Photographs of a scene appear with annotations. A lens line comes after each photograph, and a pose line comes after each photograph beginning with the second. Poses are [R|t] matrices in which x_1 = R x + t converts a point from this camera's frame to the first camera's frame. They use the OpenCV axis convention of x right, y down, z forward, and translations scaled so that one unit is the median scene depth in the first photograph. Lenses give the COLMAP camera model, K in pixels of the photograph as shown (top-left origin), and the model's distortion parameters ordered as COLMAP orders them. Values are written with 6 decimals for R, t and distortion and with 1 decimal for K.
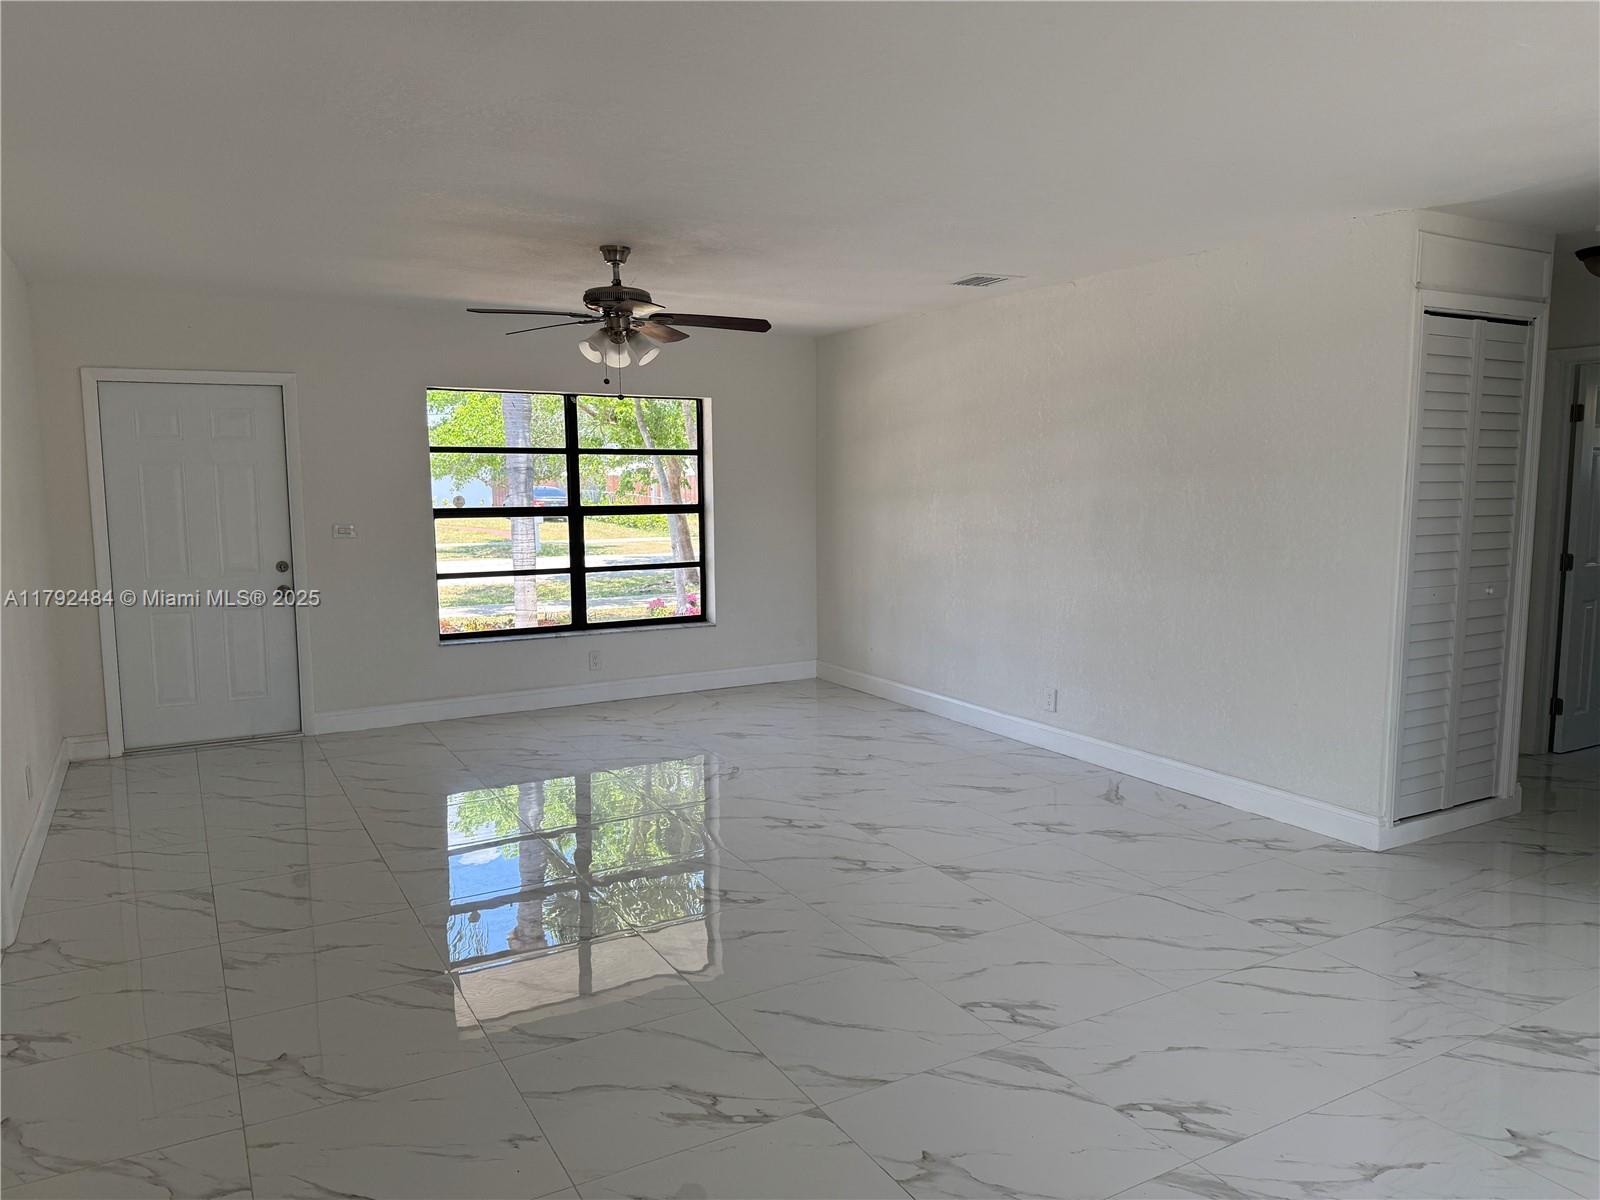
lens RADIAL K [[1119.3, 0, 801.3], [0, 1119.3, 605.6], [0, 0, 1]] dist [0.127149, -0.151809]
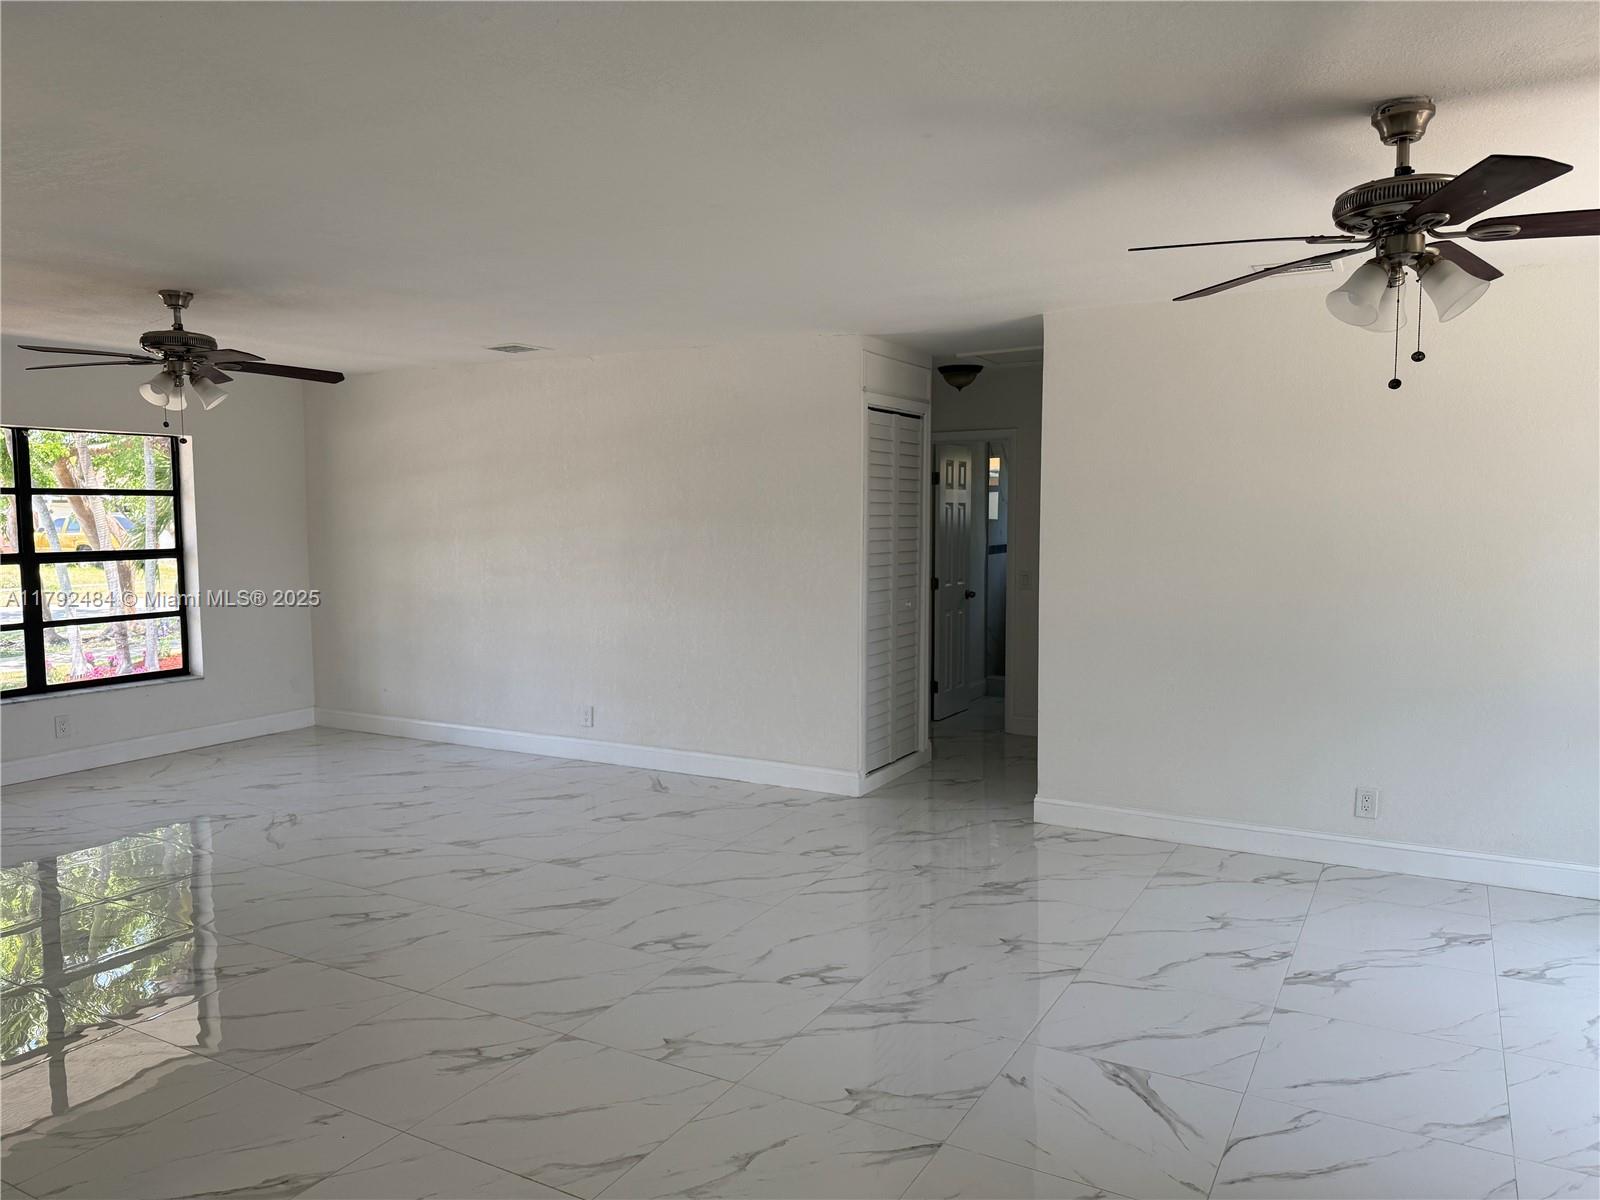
lens RADIAL K [[1119.3, 0, 801.3], [0, 1119.3, 605.6], [0, 0, 1]] dist [0.127149, -0.151809]
pose [[0.861434, -0.040346, 0.506265, -0.211118], [0.057966, 0.998136, -0.019087, 0.007450], [-0.504551, 0.045788, 0.862167, -0.123454]]
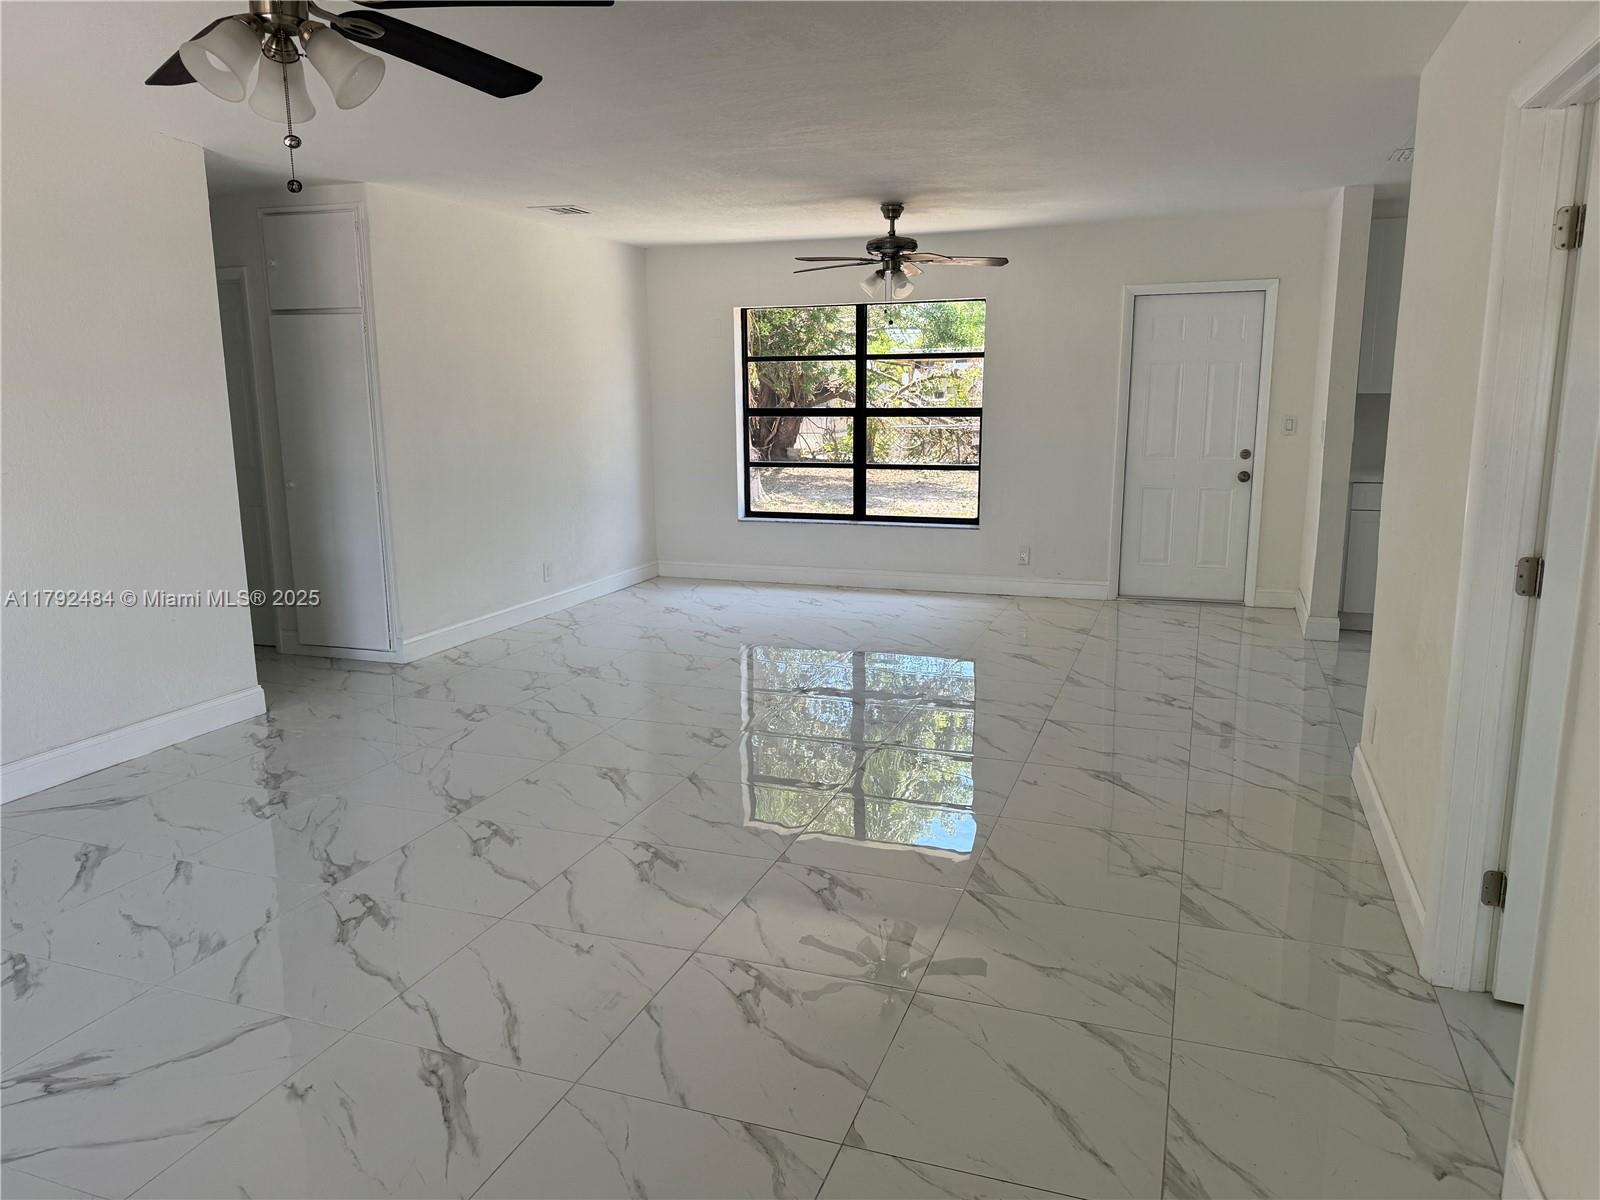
lens RADIAL K [[1141.2, 0, 758.7], [0, 1141.2, 600.3], [0, 0, 1]] dist [0.046615, 0.000325]
pose [[-0.637141, -0.128427, 0.759972, -0.663759], [0.100576, 0.963735, 0.247181, -0.130530], [-0.764157, 0.233924, -0.601119, 1.217099]]
